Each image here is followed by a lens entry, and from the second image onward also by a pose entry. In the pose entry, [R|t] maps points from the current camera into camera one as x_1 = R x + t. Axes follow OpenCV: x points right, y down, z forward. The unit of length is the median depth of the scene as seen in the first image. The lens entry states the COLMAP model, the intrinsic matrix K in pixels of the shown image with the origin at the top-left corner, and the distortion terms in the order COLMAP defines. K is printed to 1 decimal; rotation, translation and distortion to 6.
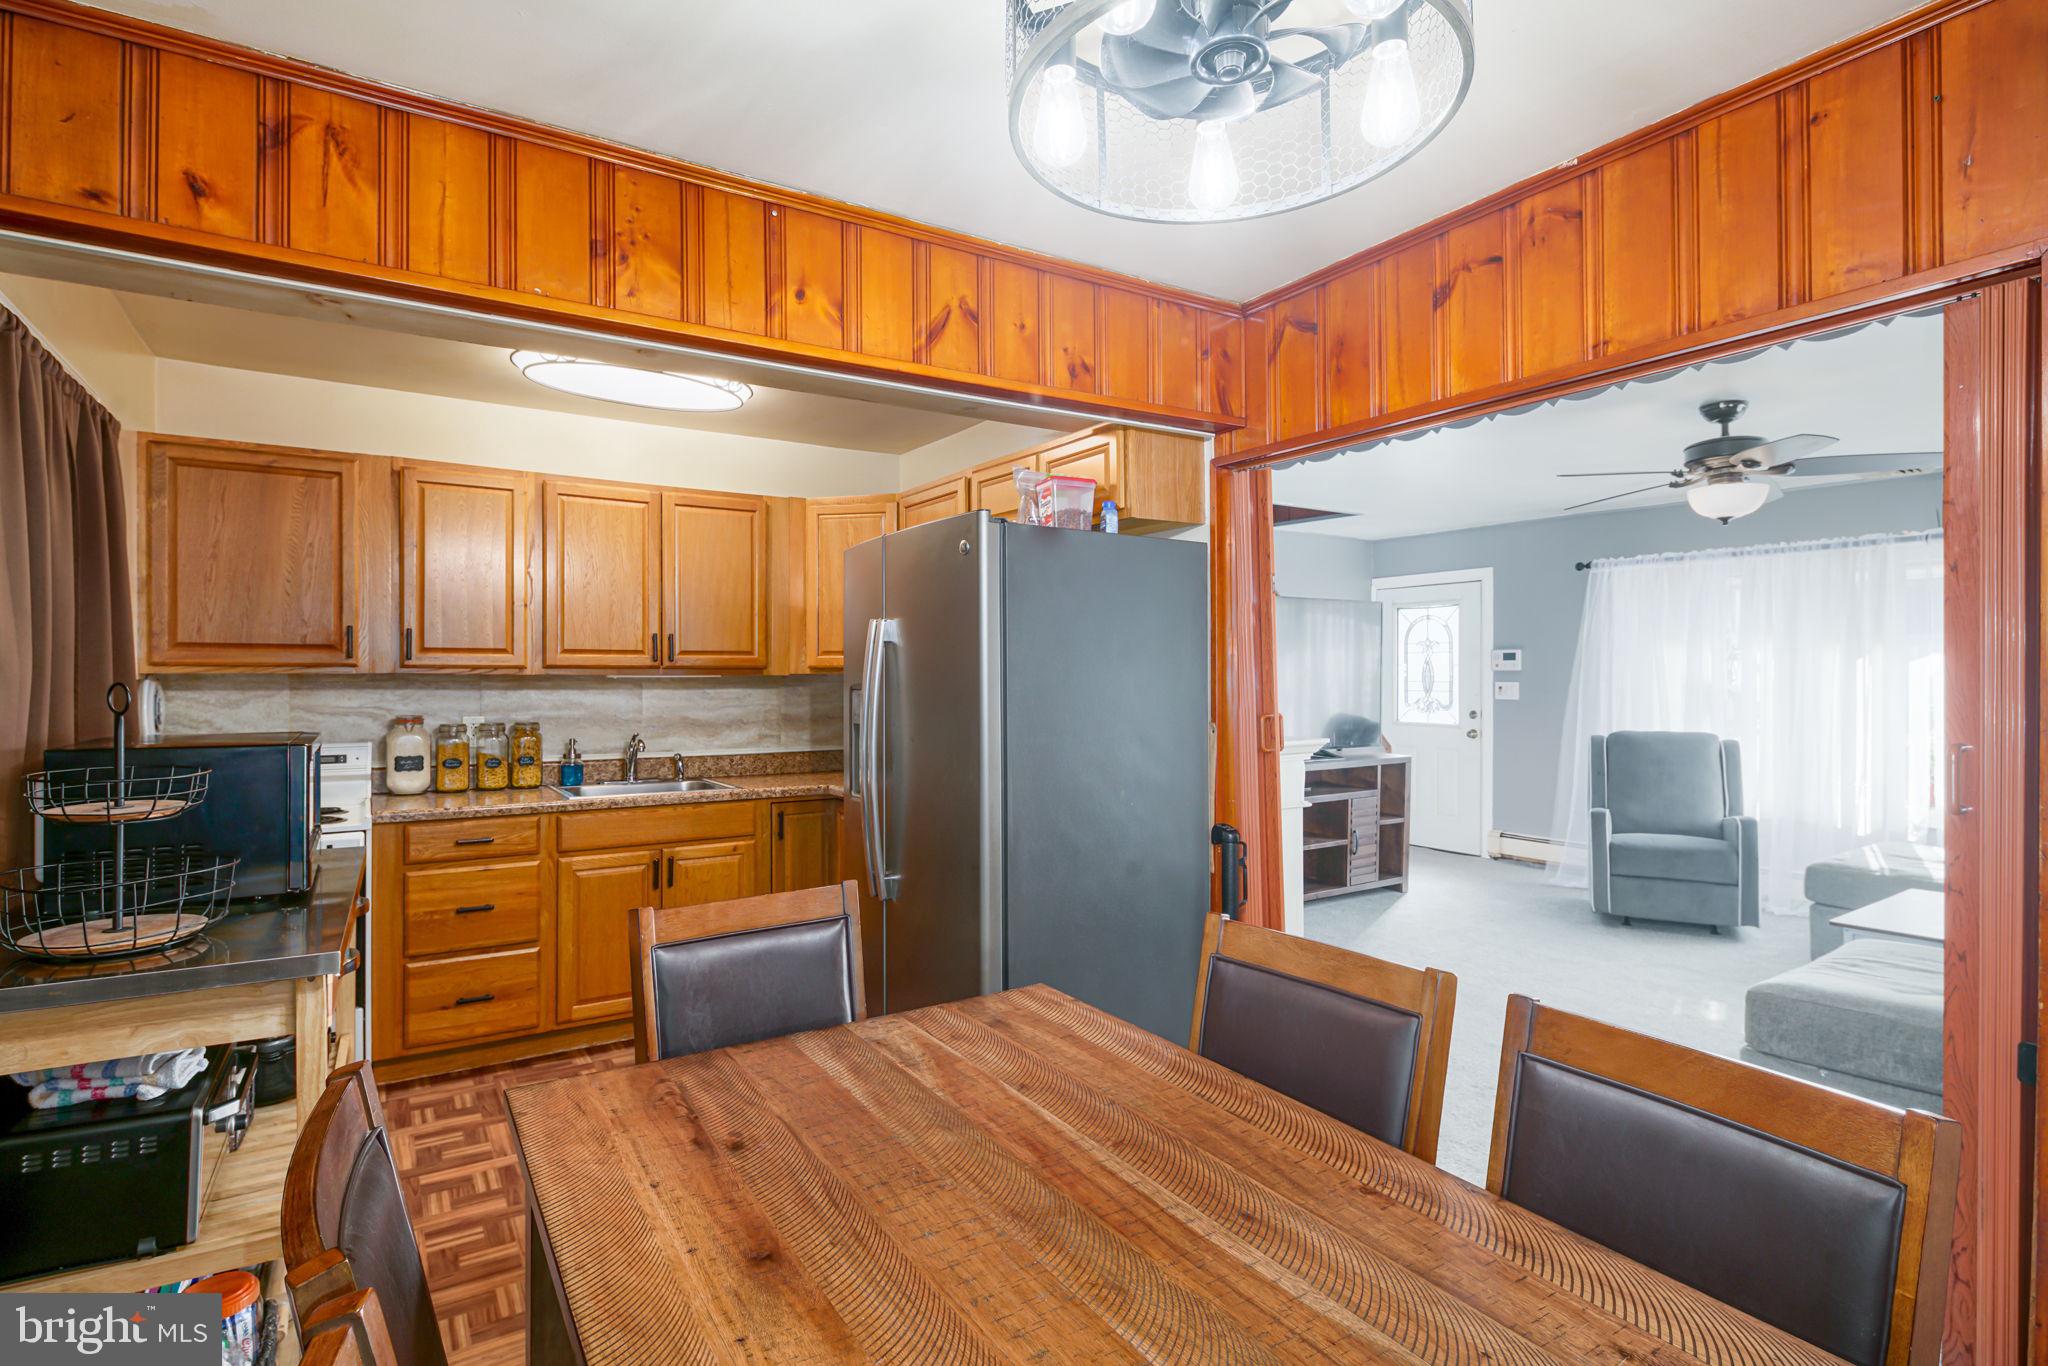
lens RADIAL K [[1009.0, 0, 1036.8], [0, 1009.0, 679.4], [0, 0, 1]] dist [0.002750, -0.005065]
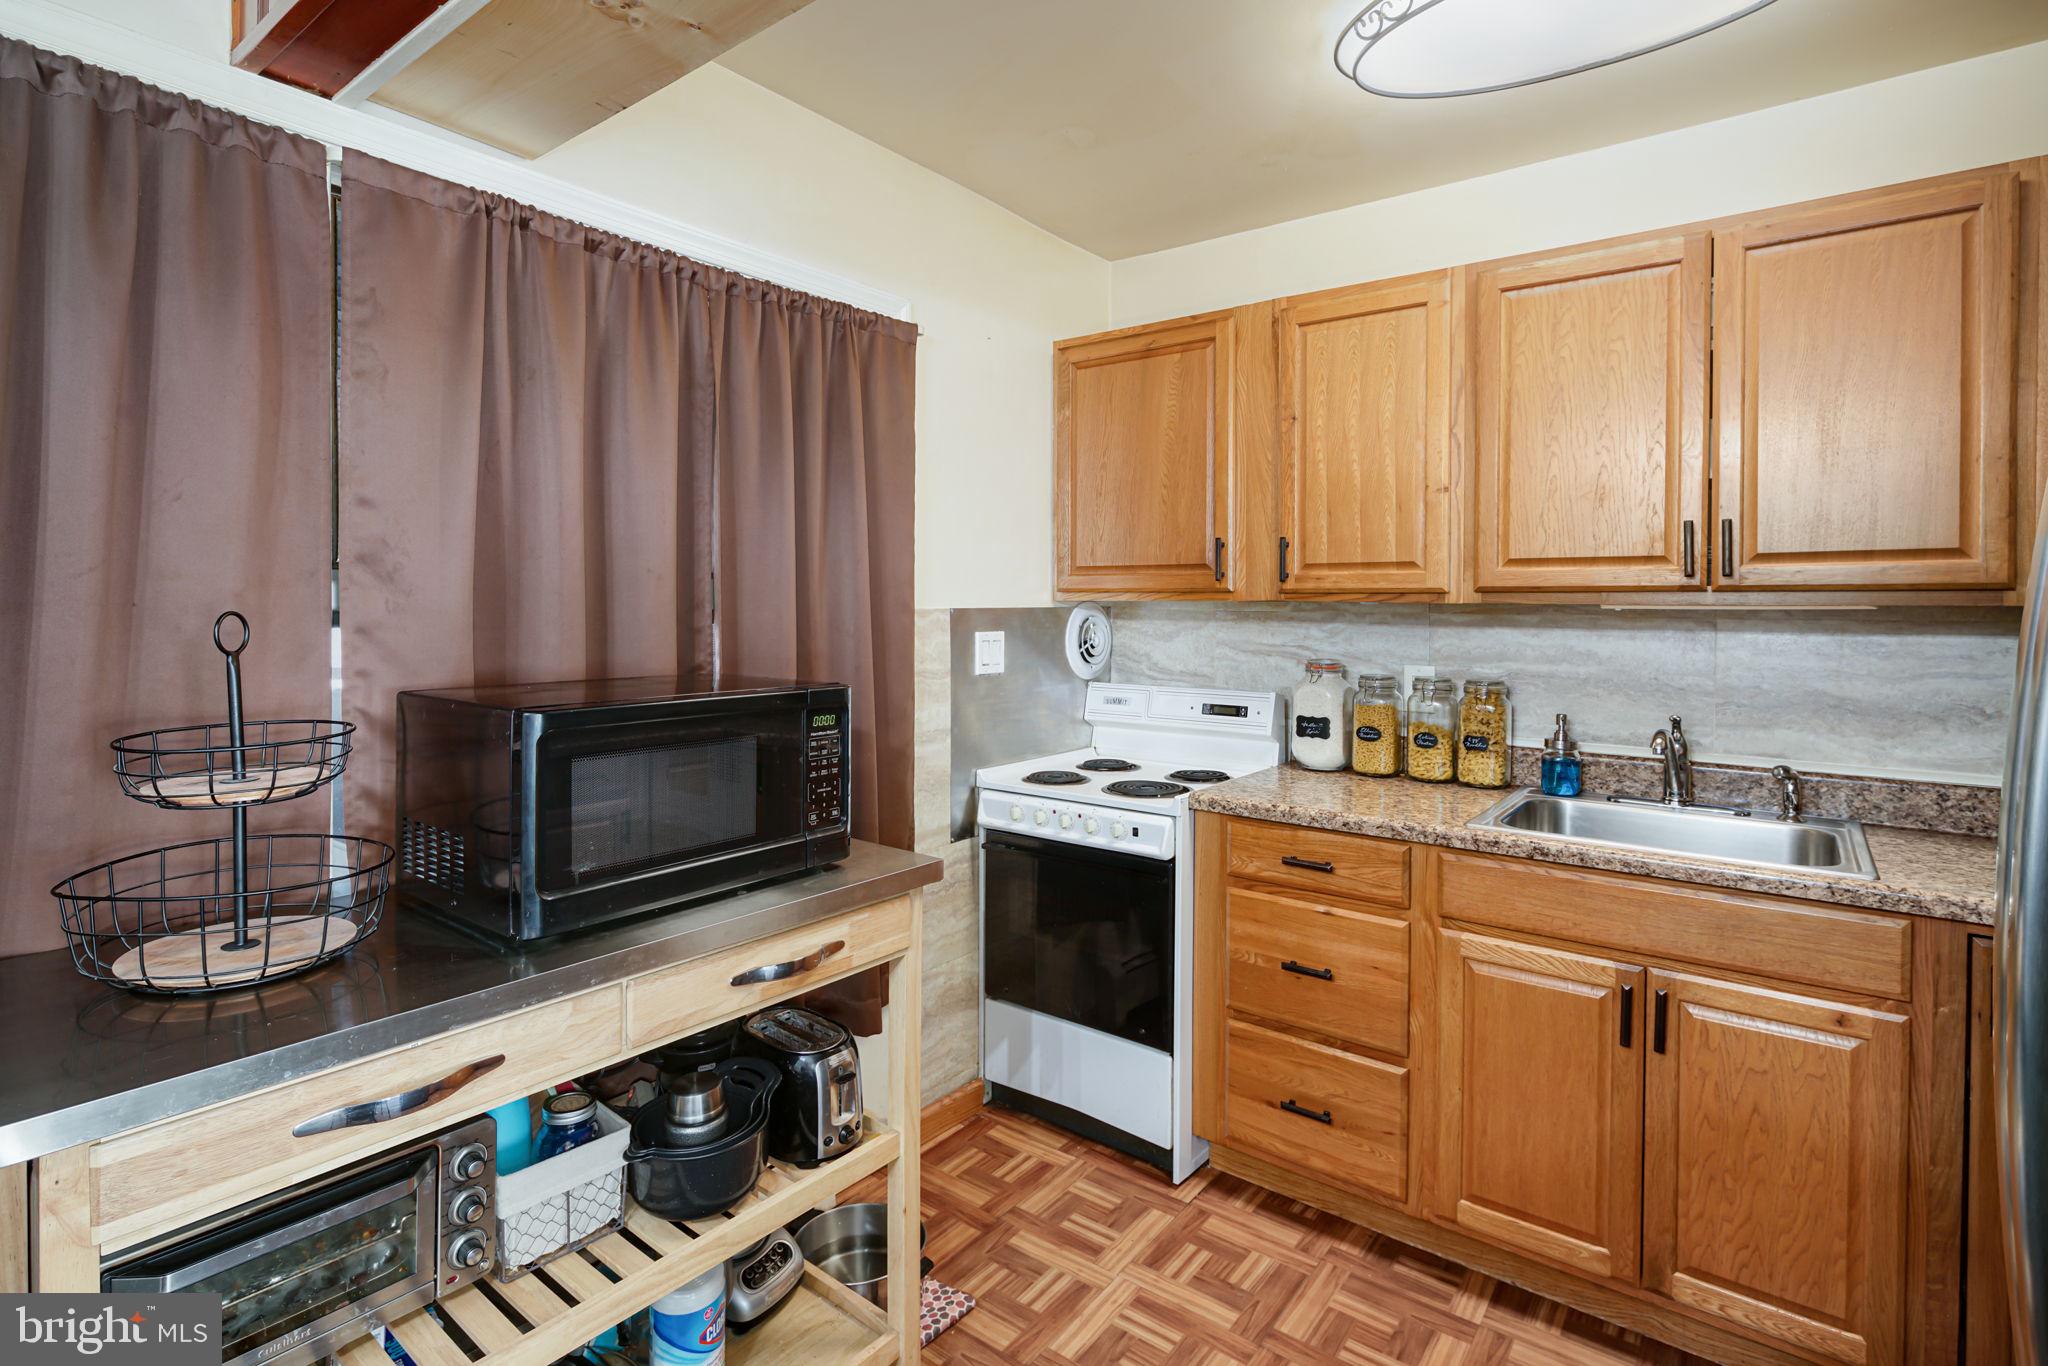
lens RADIAL K [[1009.0, 0, 989.2], [0, 1009.0, 615.1], [0, 0, 1]] dist [0.002750, -0.005065]
pose [[0.314243, 0.014258, -0.949236, -0.015460], [-0.005695, 0.999898, 0.013134, -0.003882], [0.949326, 0.001279, 0.314292, 0.524685]]
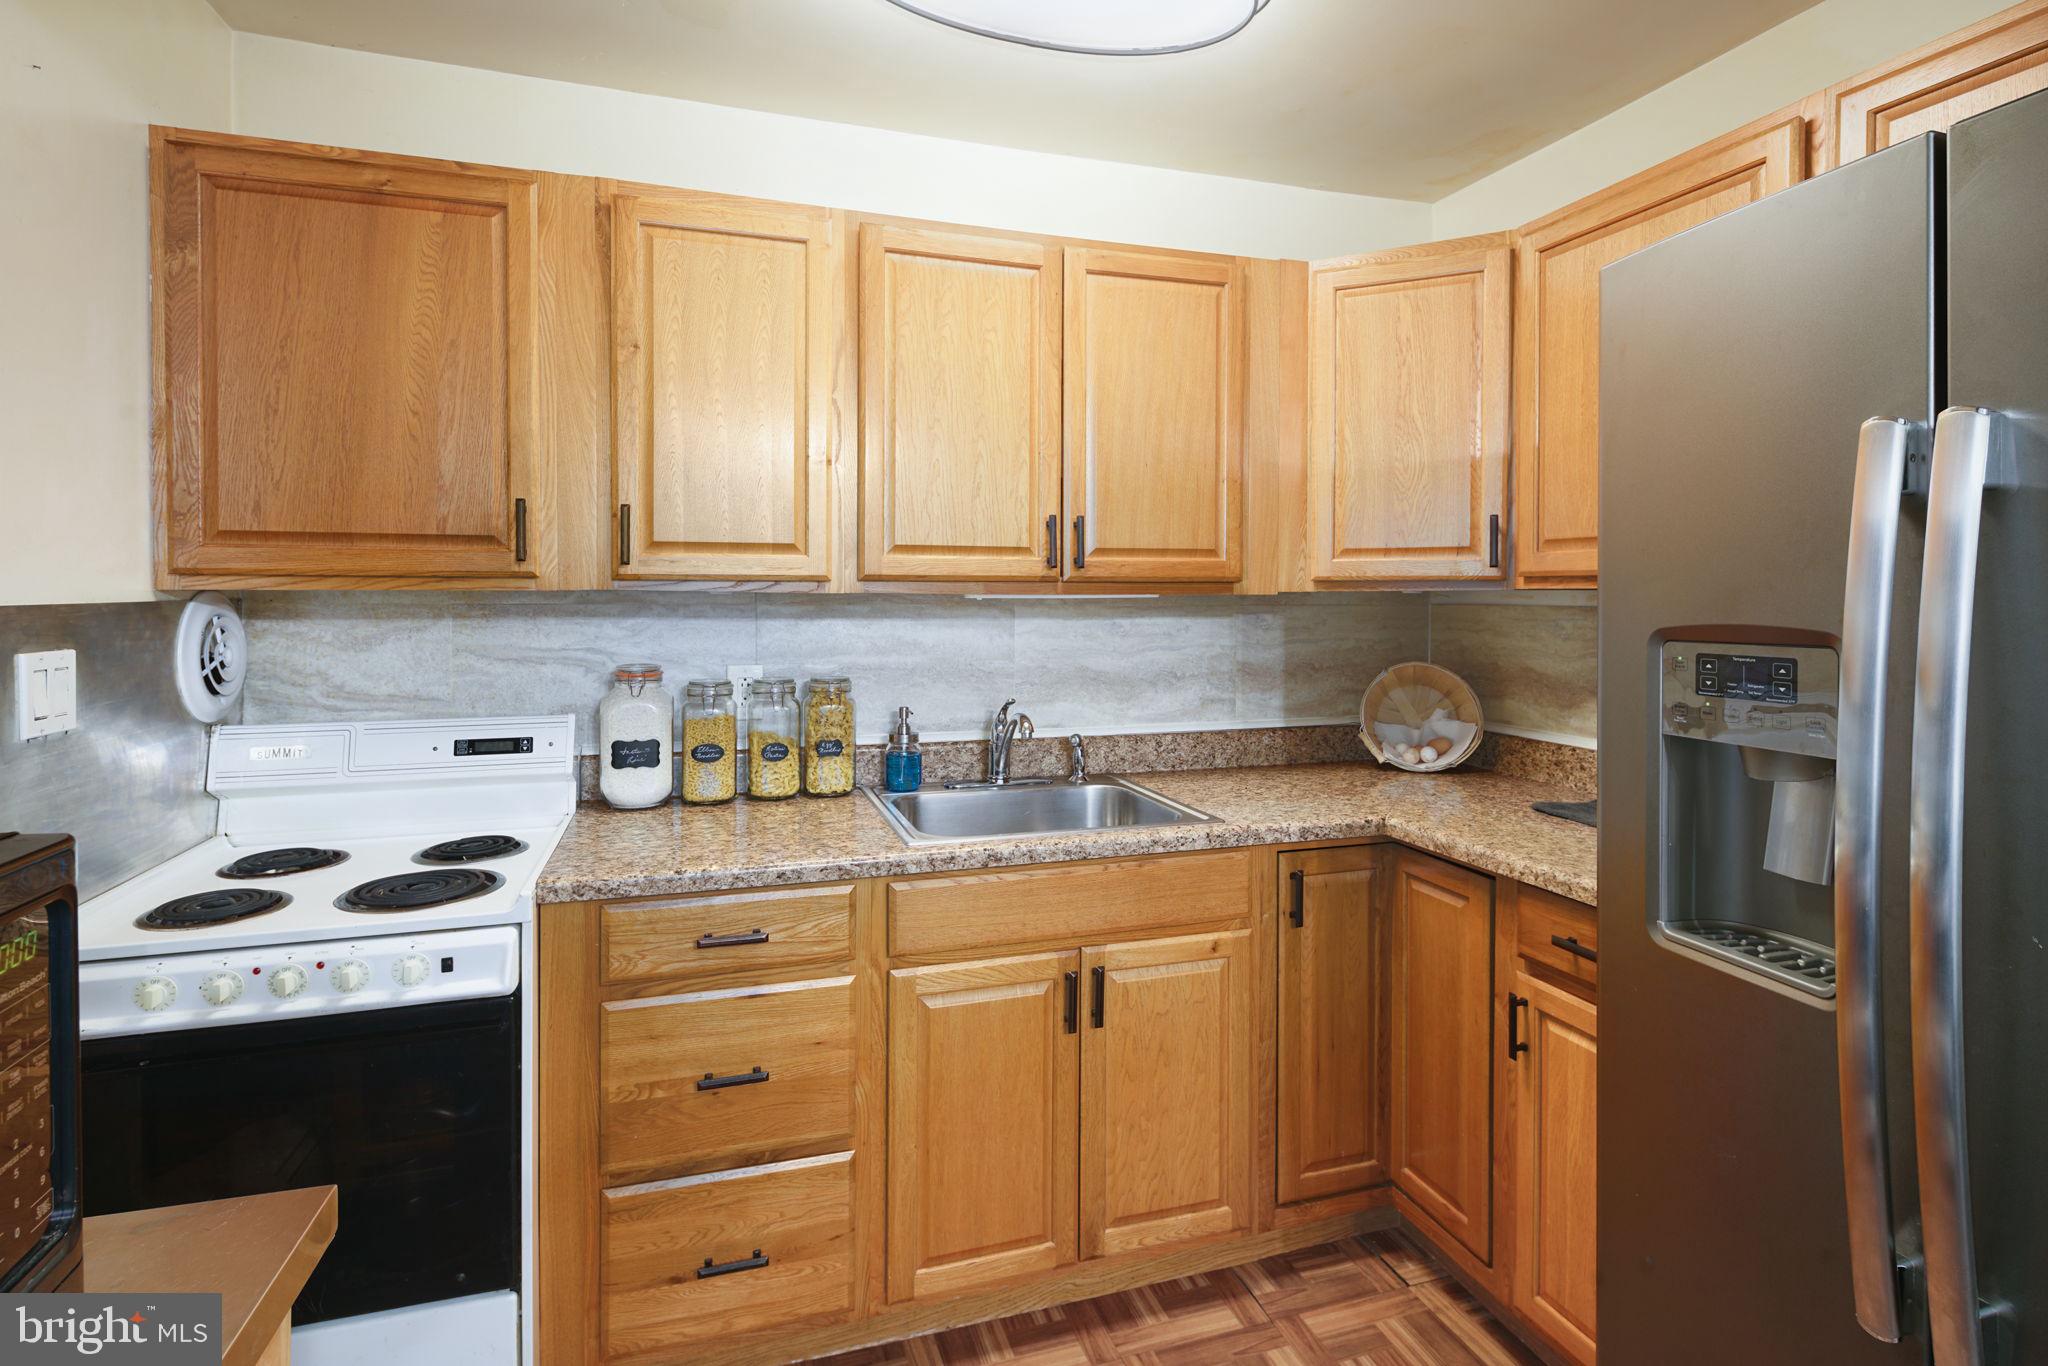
lens RADIAL K [[1009.0, 0, 1037.9], [0, 1009.0, 606.1], [0, 0, 1]] dist [0.002750, -0.005065]
pose [[0.965878, 0.006816, -0.258907, -0.252341], [-0.003741, 0.999917, 0.012364, -0.004648], [0.258970, -0.010973, 0.965823, 0.495441]]
